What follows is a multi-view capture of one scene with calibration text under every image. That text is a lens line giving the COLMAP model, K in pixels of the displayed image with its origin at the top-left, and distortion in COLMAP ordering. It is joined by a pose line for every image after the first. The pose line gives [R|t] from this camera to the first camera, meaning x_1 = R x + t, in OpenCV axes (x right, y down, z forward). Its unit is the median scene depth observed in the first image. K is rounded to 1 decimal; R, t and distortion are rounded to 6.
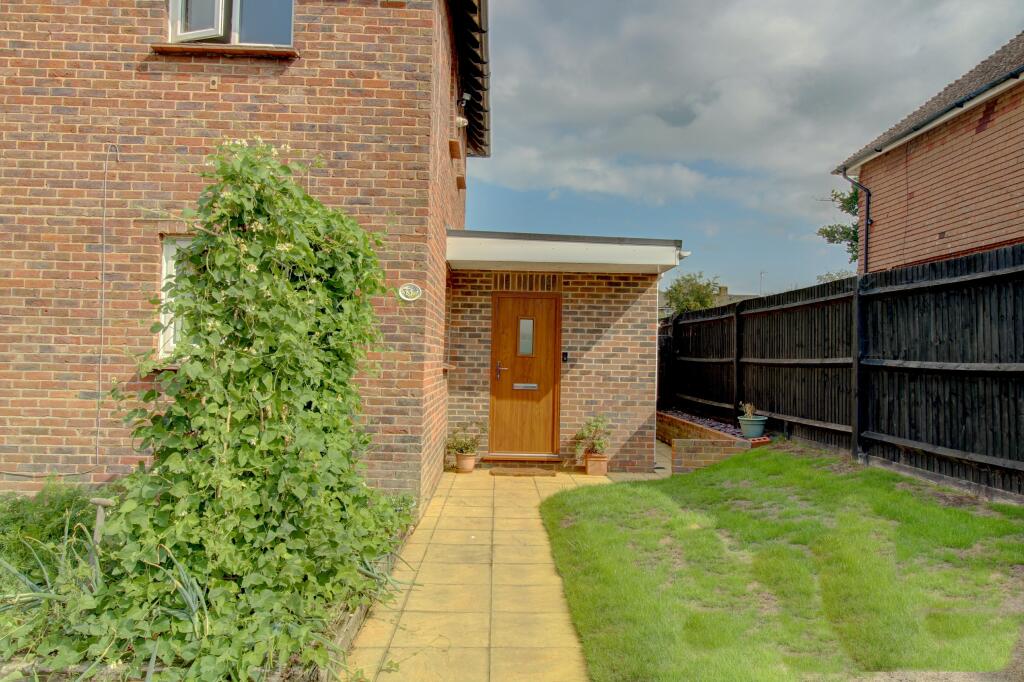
lens RADIAL K [[687.3, 0, 512.0], [0, 687.3, 341.0], [0, 0, 1]] dist [0.007693, -0.006159]
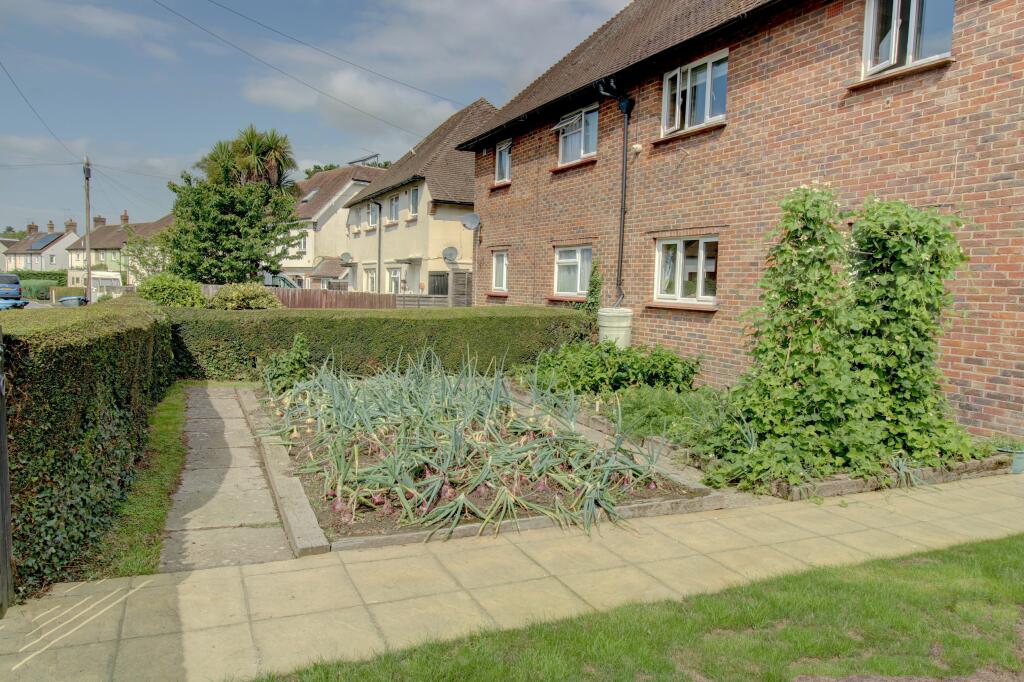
lens RADIAL K [[687.3, 0, 512.0], [0, 687.3, 341.0], [0, 0, 1]] dist [0.007693, -0.006159]
pose [[0.408826, 0.063028, -0.910433, 0.489018], [0.001630, 0.997560, 0.069791, -0.016967], [0.912611, -0.030017, 0.407726, -0.192873]]
